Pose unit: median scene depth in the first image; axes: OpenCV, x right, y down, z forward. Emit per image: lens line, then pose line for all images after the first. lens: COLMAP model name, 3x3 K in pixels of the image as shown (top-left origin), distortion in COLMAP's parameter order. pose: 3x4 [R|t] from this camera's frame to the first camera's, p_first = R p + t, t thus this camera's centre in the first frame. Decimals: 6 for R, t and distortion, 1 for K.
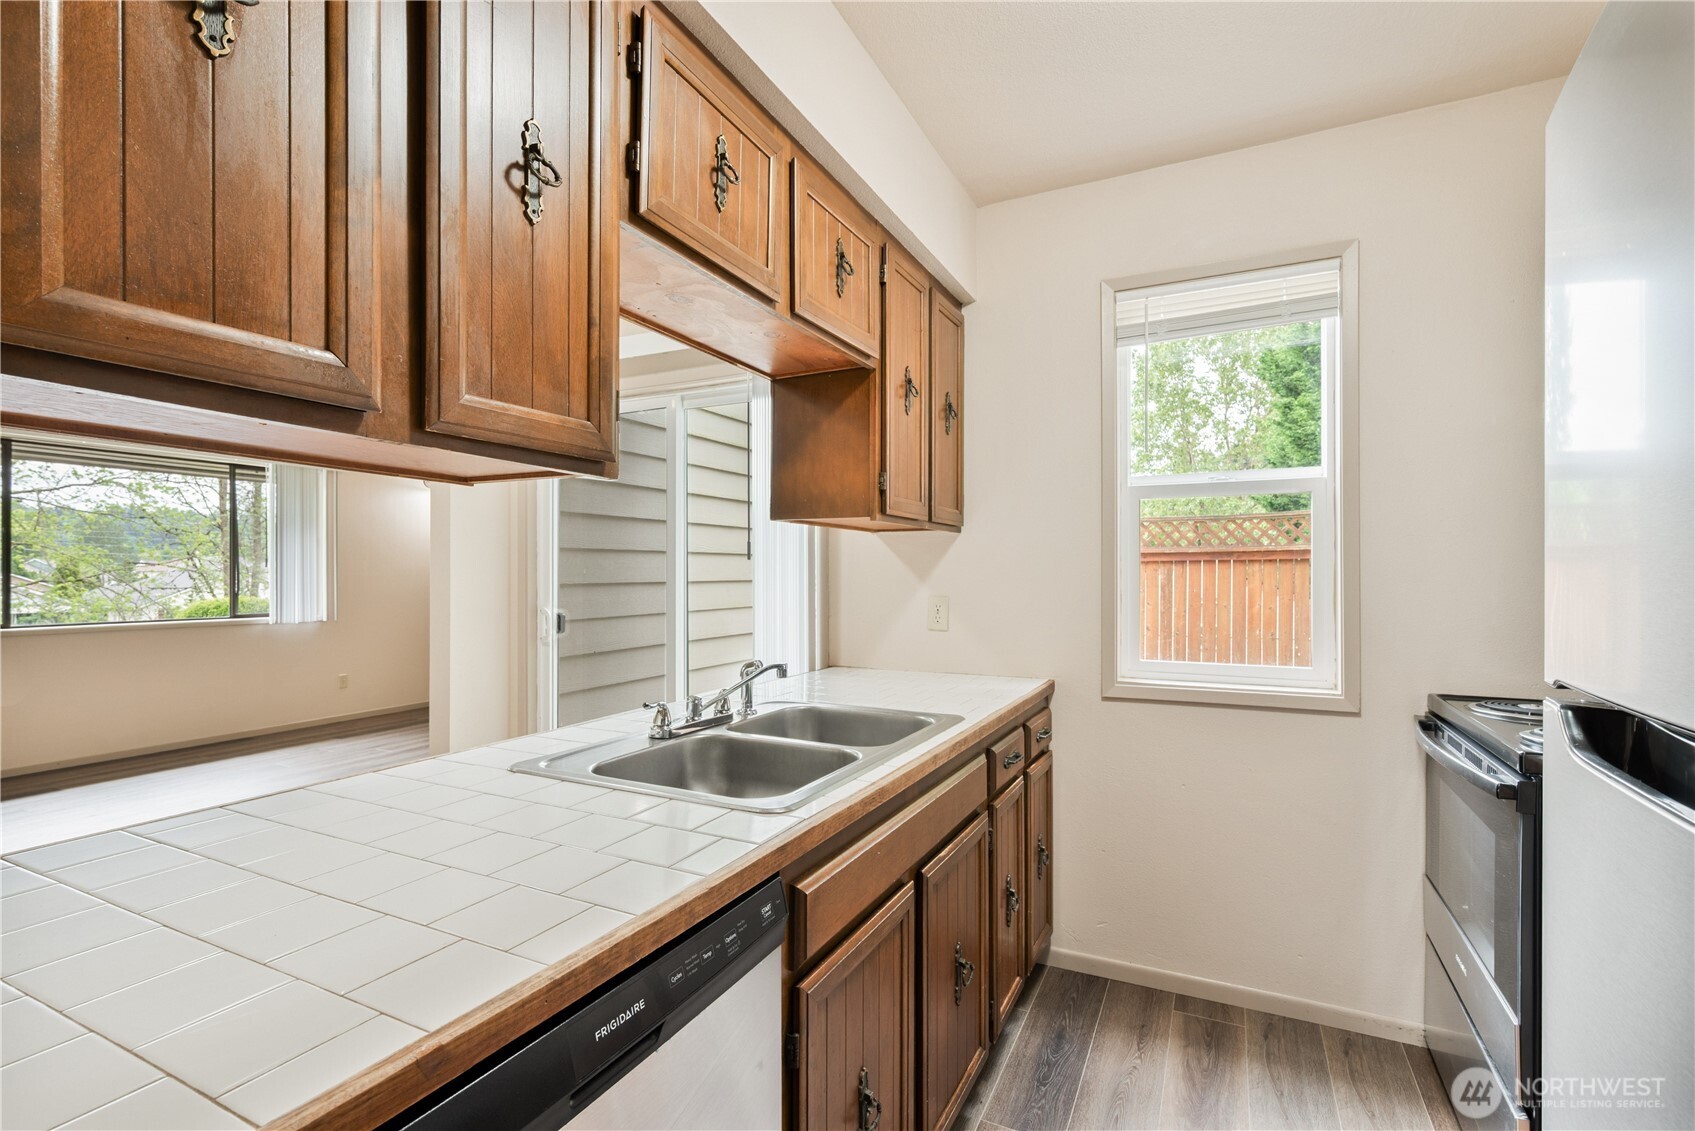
lens RADIAL K [[767.8, 0, 847.8], [0, 767.8, 571.8], [0, 0, 1]] dist [-0.001398, -0.000237]
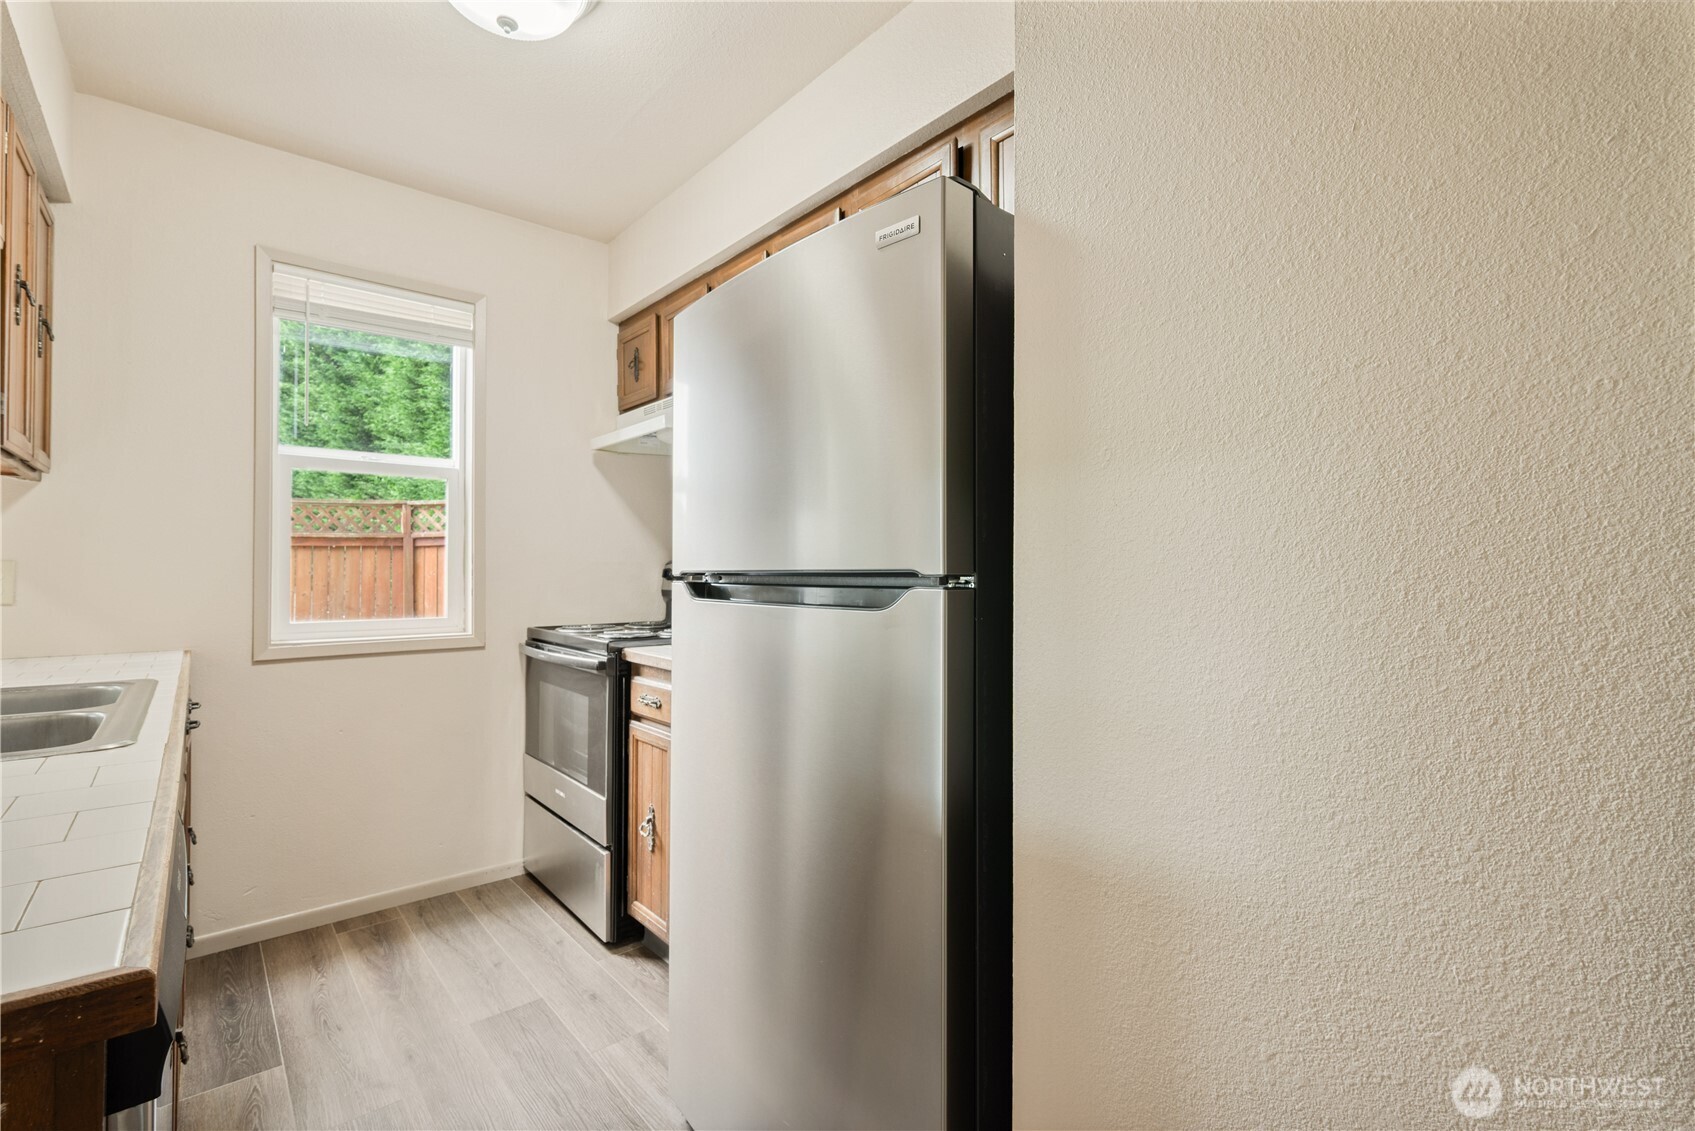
lens RADIAL K [[759.3, 0, 828.3], [0, 759.3, 565.8], [0, 0, 1]] dist [0.000275, 0.000682]
pose [[0.400401, 0.011805, 0.916264, -0.312795], [-0.004649, 0.999930, -0.010851, 0.053421], [-0.916328, 0.000085, 0.400428, -0.088133]]
